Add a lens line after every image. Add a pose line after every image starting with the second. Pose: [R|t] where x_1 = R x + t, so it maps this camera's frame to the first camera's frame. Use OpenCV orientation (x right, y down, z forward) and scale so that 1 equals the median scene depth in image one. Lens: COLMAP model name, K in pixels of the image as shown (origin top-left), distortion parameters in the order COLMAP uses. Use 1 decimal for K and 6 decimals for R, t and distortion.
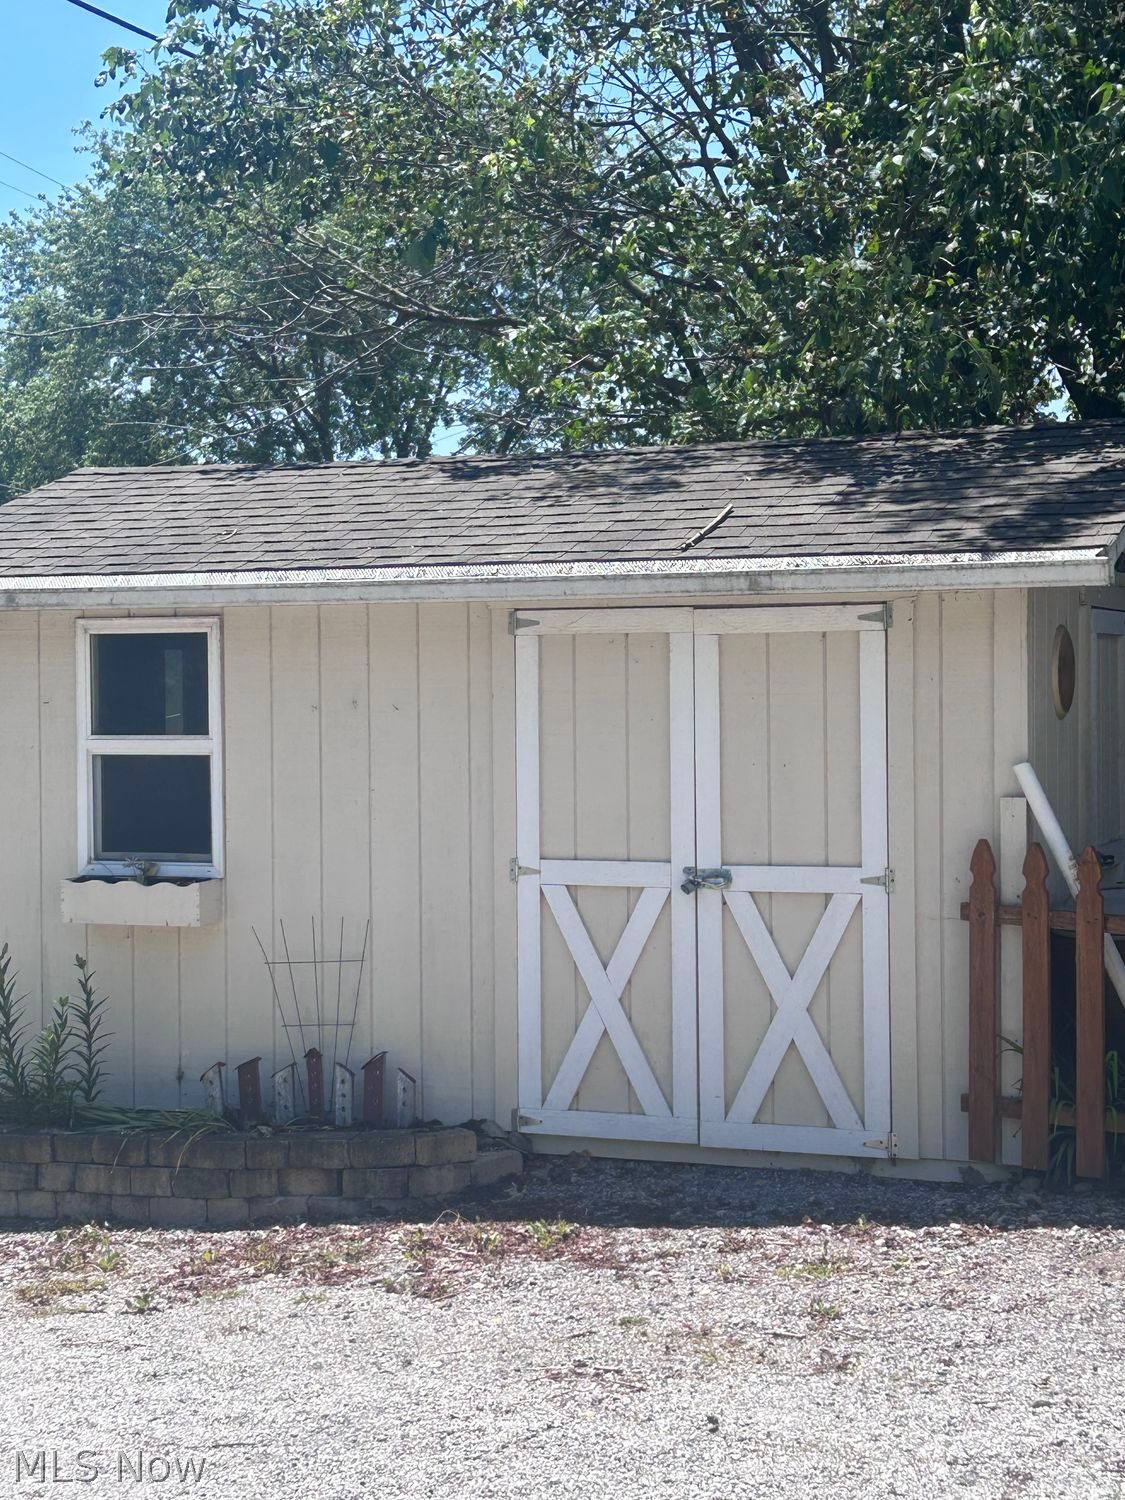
lens RADIAL K [[2568.4, 0, 562.8], [0, 2568.4, 750.2], [0, 0, 1]] dist [0.073606, 0.000000]
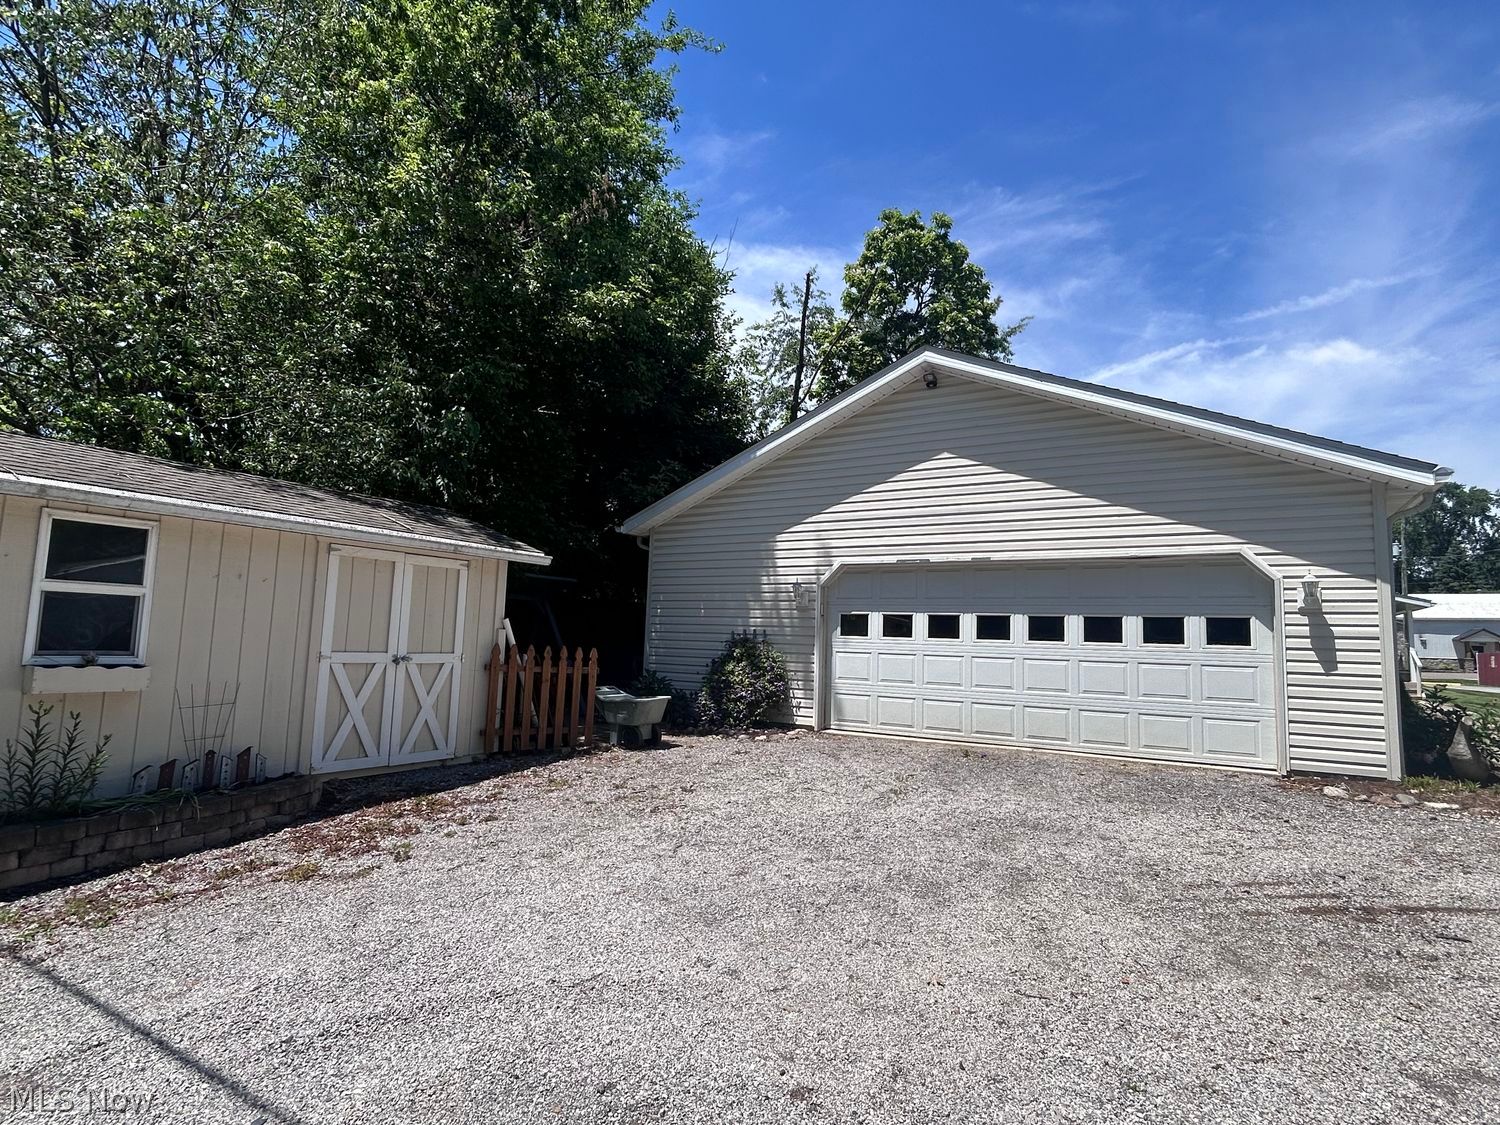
lens RADIAL K [[749.0, 0, 750.9], [0, 749.0, 561.5], [0, 0, 1]] dist [-0.001352, -0.000367]
pose [[0.218486, 0.112759, 0.969304, -0.587264], [-0.021689, 0.993617, -0.110699, 0.027965], [-0.975599, 0.003163, 0.219537, 0.484240]]
